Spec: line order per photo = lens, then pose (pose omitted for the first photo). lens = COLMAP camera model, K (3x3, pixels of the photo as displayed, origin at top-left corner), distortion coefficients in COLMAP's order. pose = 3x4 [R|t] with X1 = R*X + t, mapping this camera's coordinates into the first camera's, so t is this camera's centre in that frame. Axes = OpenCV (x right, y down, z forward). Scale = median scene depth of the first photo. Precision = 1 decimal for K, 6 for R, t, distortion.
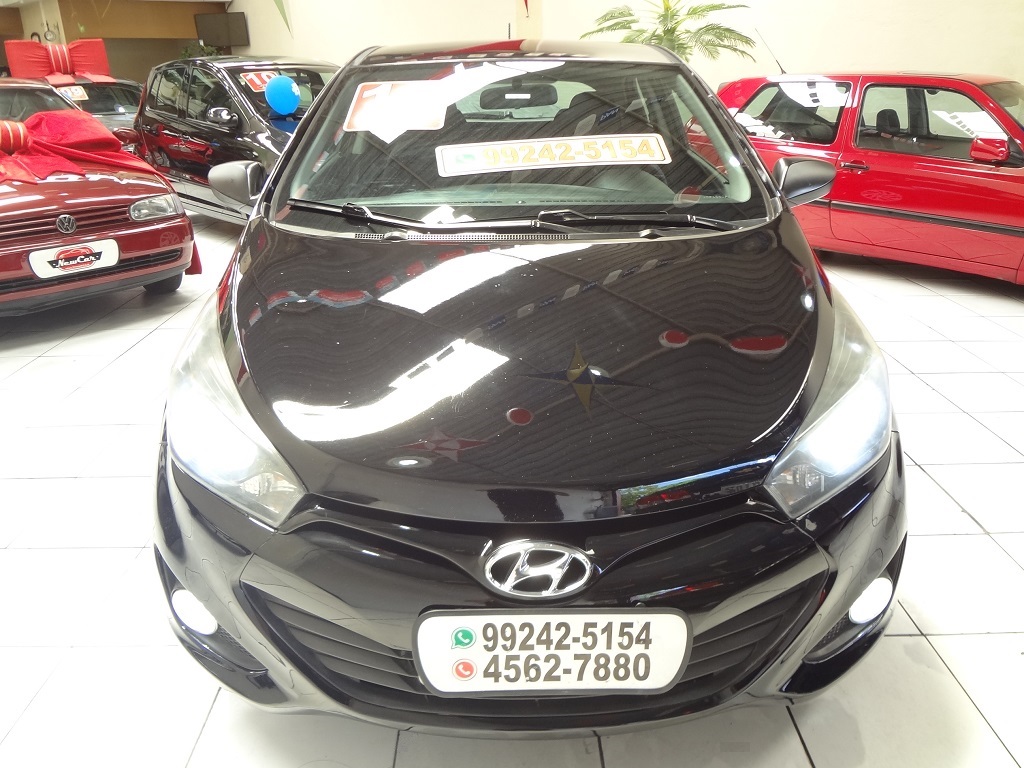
lens RADIAL K [[731.2, 0, 512.0], [0, 731.2, 384.0], [0, 0, 1]] dist [-0.042827, -0.007414]
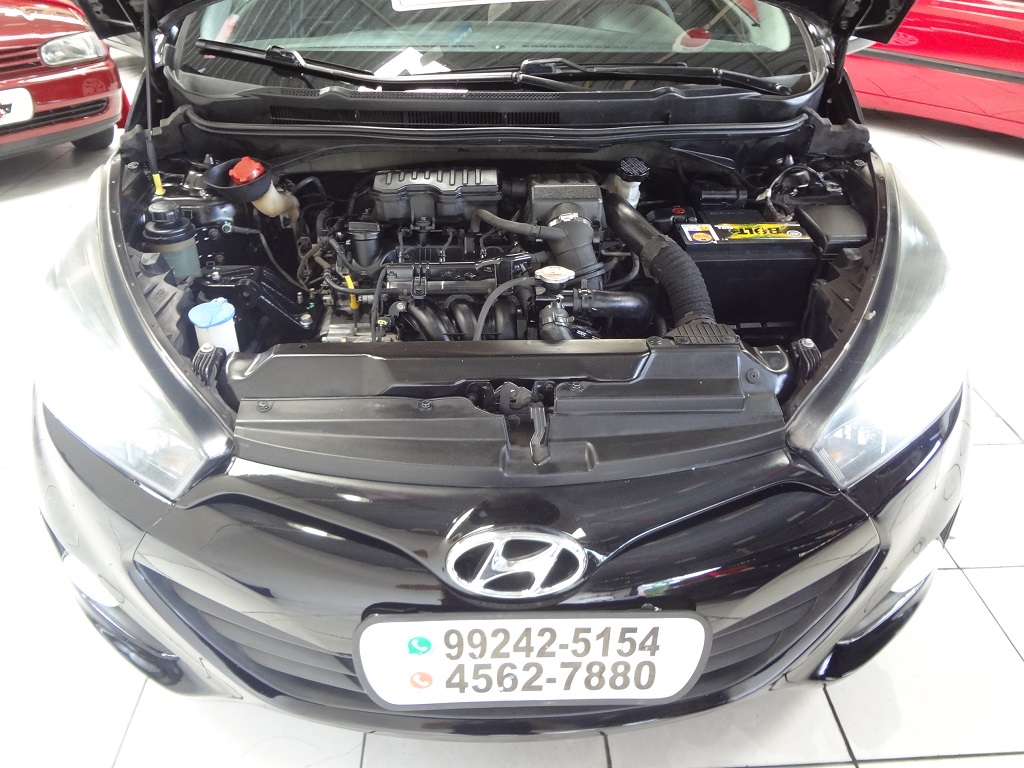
lens RADIAL K [[731.2, 0, 512.0], [0, 731.2, 384.0], [0, 0, 1]] dist [-0.042827, -0.007414]
pose [[0.999526, 0.005180, 0.030334, 0.007238], [-0.010897, 0.981434, 0.191489, -0.074595], [-0.028779, -0.191729, 0.981026, 0.284843]]
